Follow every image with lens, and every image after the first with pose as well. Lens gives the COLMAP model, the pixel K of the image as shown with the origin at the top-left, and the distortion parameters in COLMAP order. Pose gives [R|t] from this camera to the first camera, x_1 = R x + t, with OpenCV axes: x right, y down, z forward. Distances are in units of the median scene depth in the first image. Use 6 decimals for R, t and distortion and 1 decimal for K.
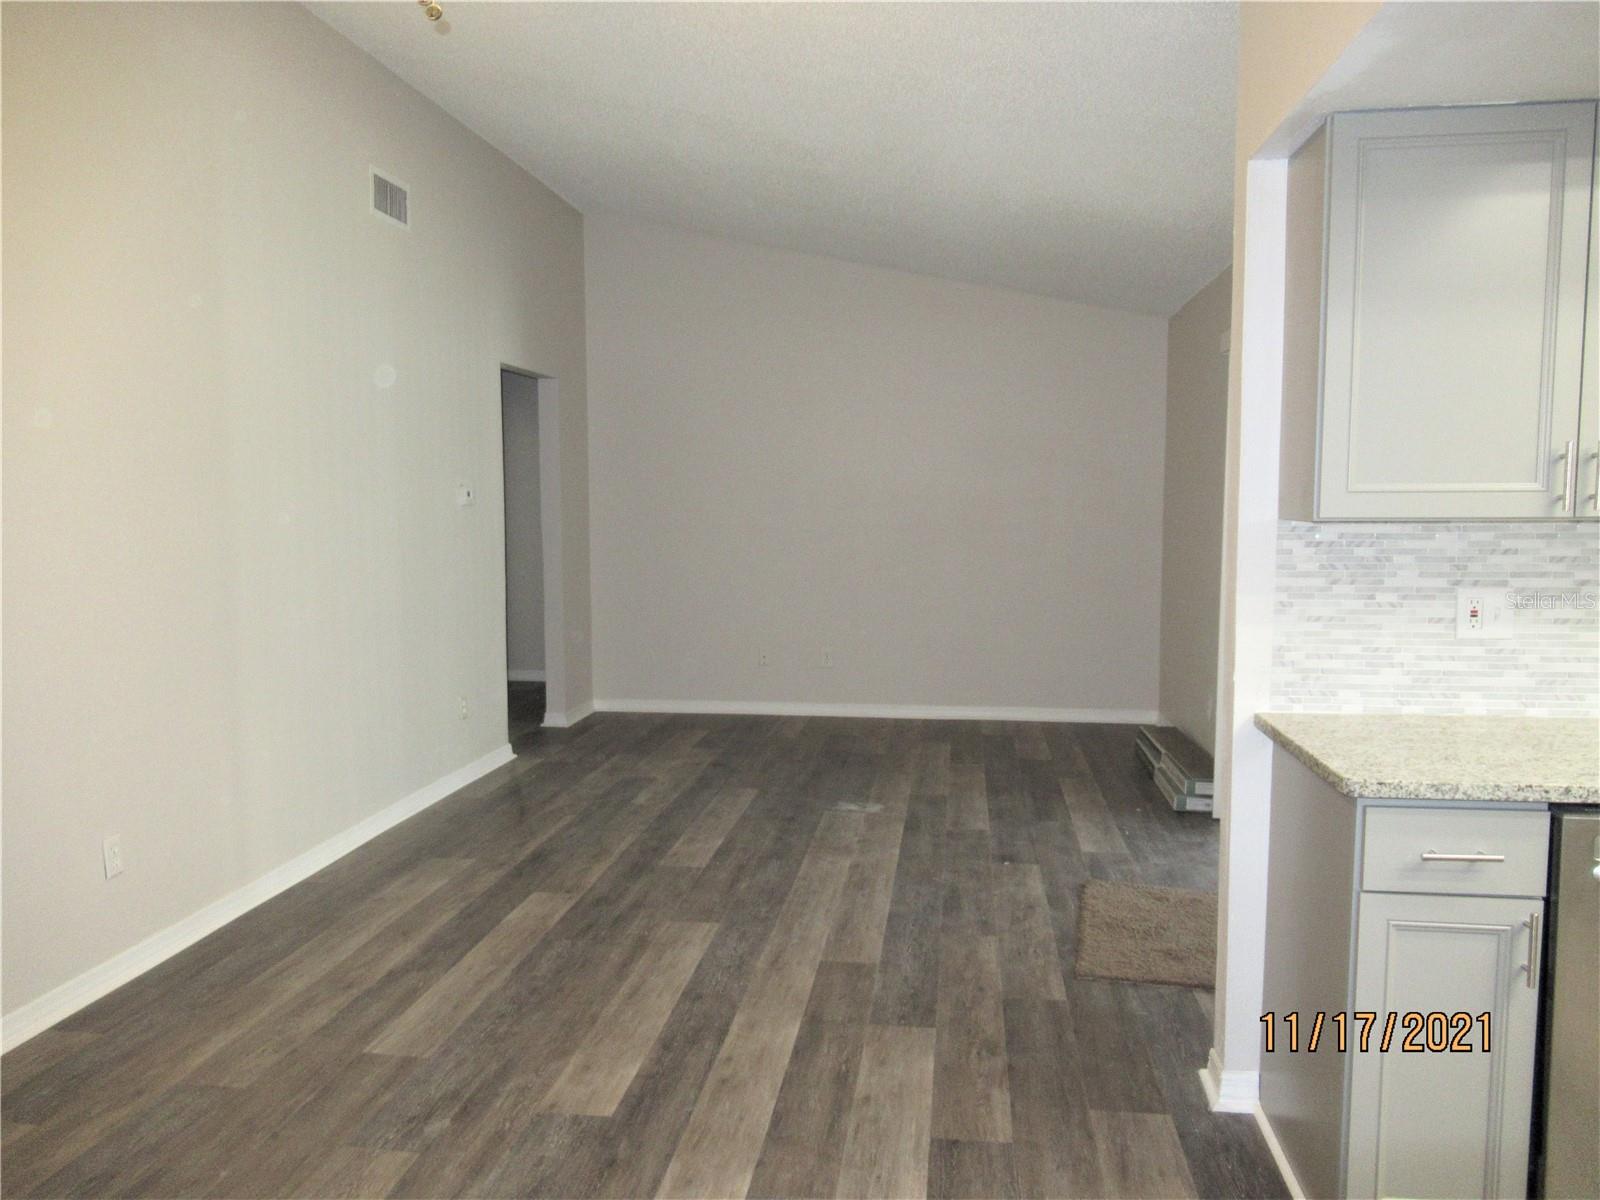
lens RADIAL K [[1186.3, 0, 795.5], [0, 1186.3, 595.6], [0, 0, 1]] dist [-0.018617, 0.002240]
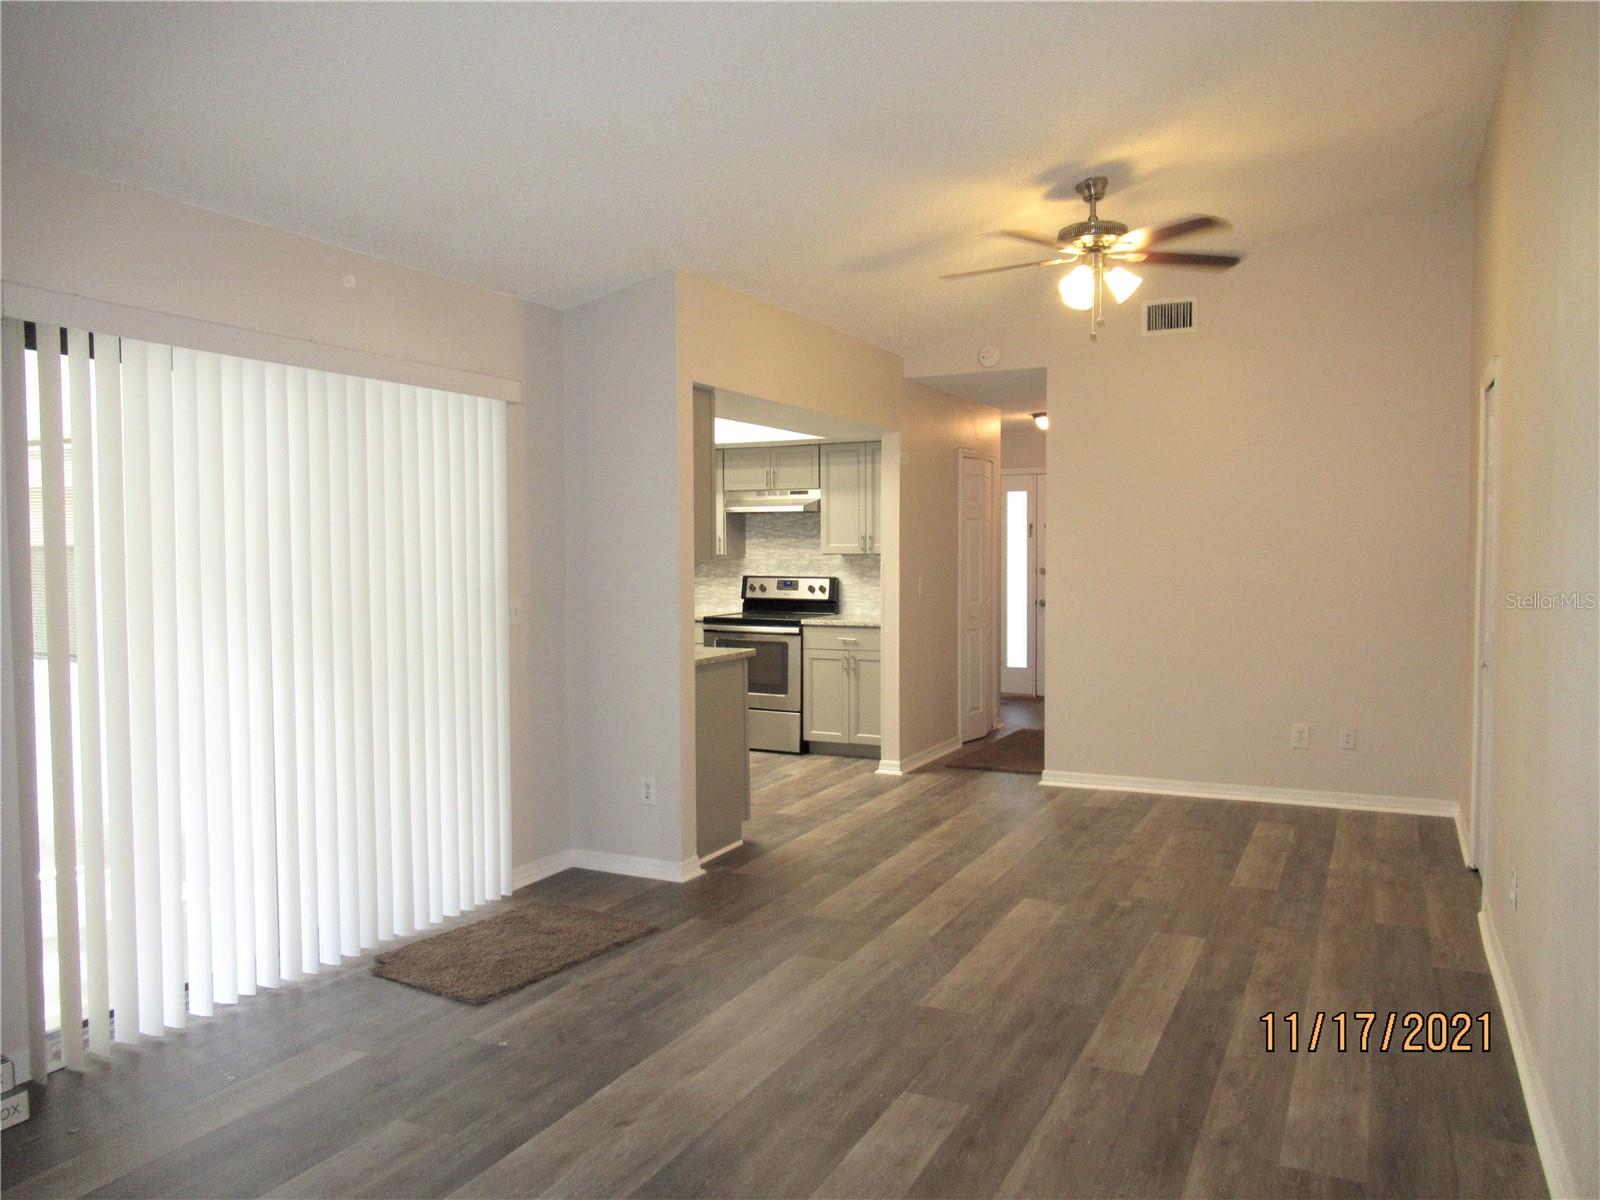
lens RADIAL K [[1186.3, 0, 795.5], [0, 1186.3, 595.6], [0, 0, 1]] dist [-0.018617, 0.002240]
pose [[-0.949275, -0.002088, 0.314439, -0.282720], [0.037277, 0.992179, 0.119128, -0.167350], [-0.312229, 0.124807, -0.941773, 1.987553]]
